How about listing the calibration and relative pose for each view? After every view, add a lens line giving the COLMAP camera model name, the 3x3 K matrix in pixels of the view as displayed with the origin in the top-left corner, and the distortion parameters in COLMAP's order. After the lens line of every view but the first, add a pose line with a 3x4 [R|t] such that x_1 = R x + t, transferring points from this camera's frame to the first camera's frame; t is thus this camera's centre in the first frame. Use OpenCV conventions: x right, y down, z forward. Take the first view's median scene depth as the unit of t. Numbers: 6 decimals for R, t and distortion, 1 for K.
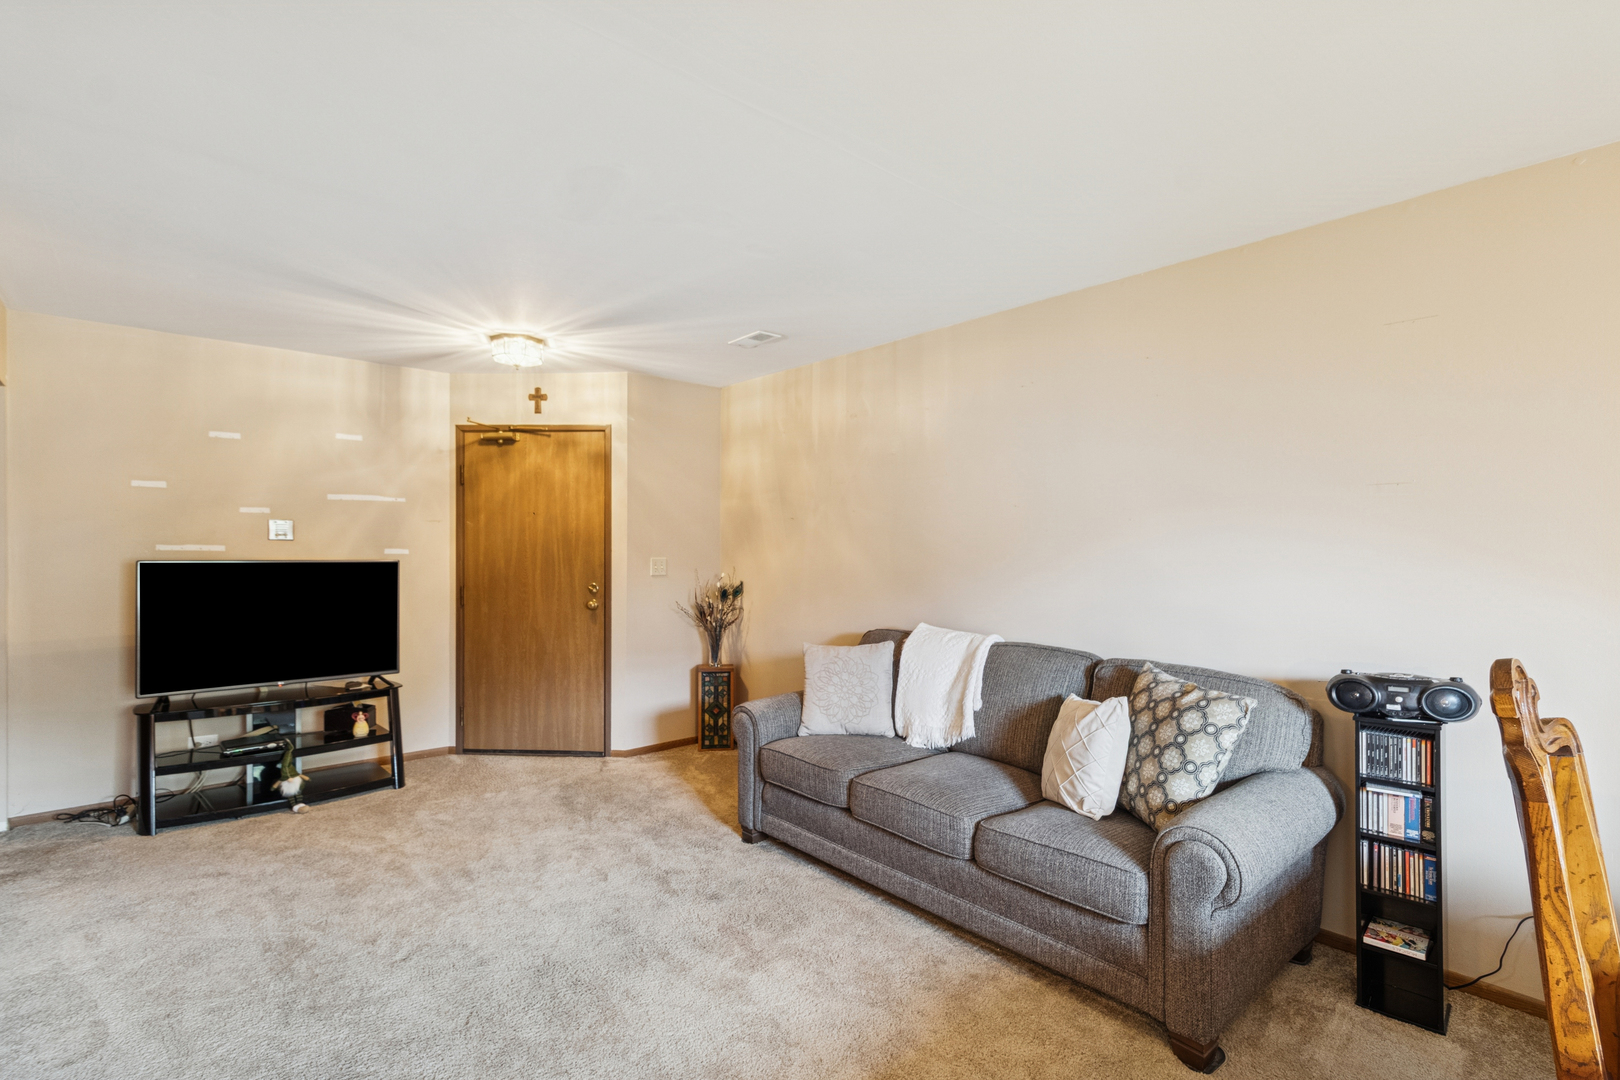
lens RADIAL K [[765.8, 0, 815.3], [0, 765.8, 543.9], [0, 0, 1]] dist [0.000570, 0.000192]
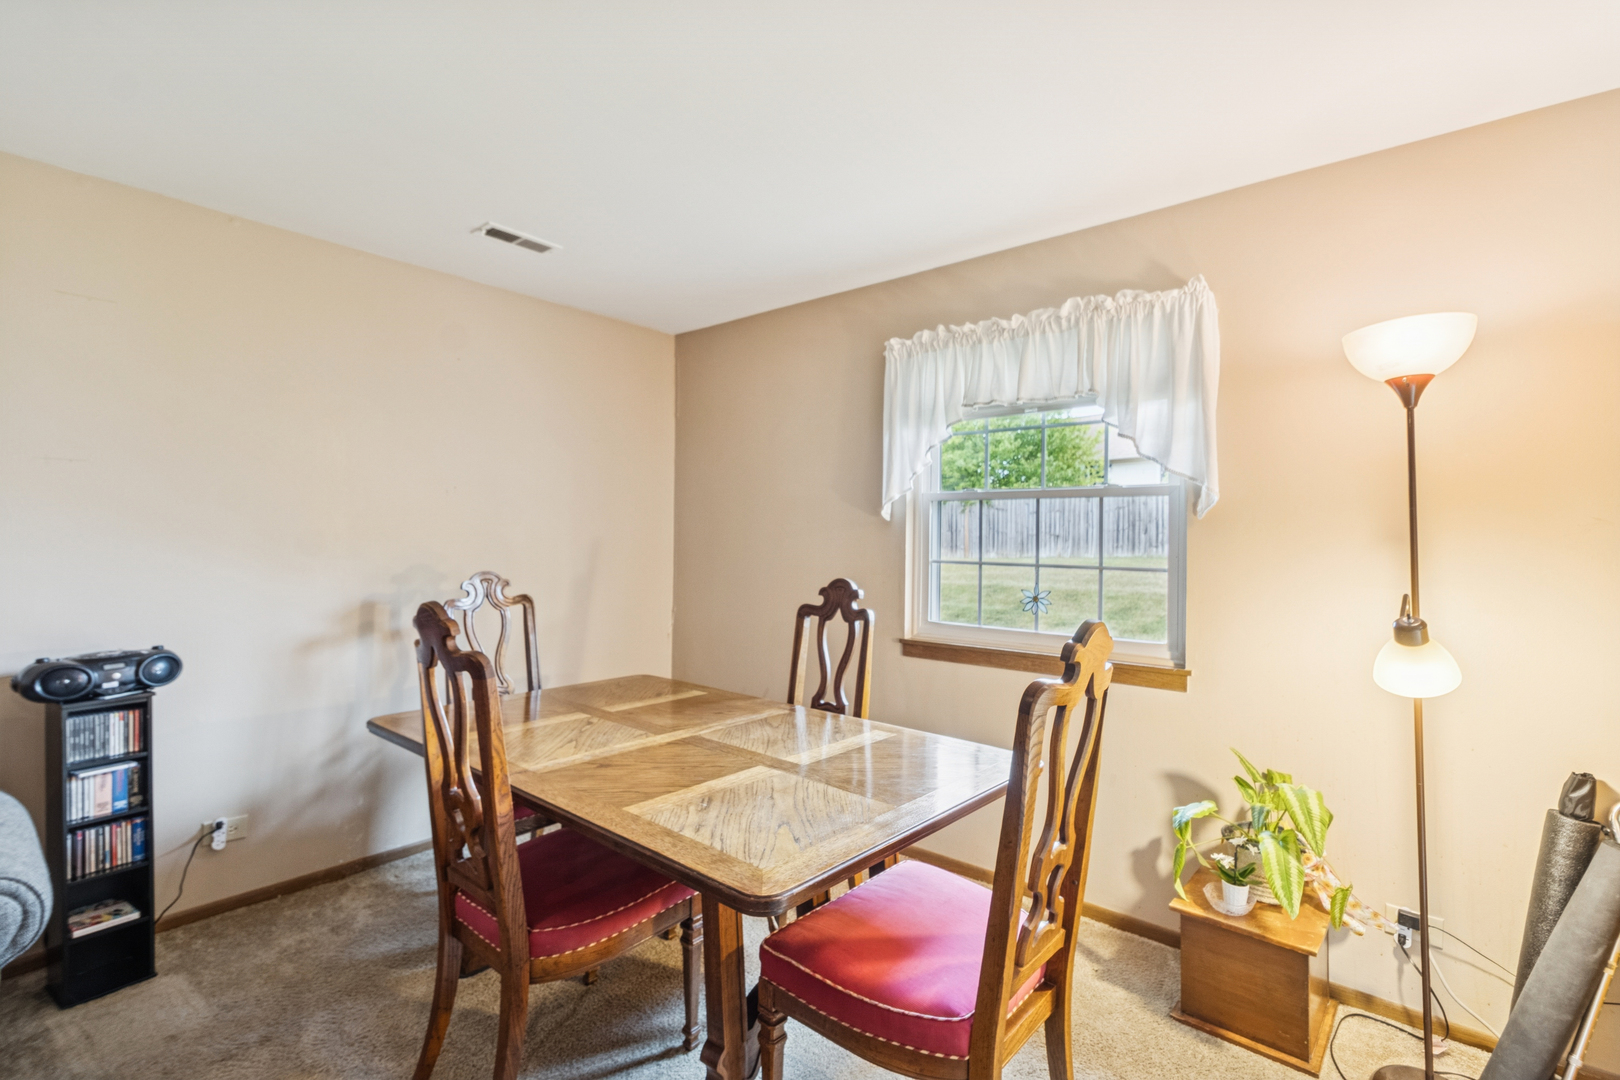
lens RADIAL K [[765.8, 0, 815.3], [0, 765.8, 543.9], [0, 0, 1]] dist [0.000570, 0.000192]
pose [[-0.156119, -0.014759, 0.987628, -0.373675], [-0.012527, 0.999838, 0.012962, 0.004410], [-0.987659, -0.010348, -0.156278, 0.245963]]
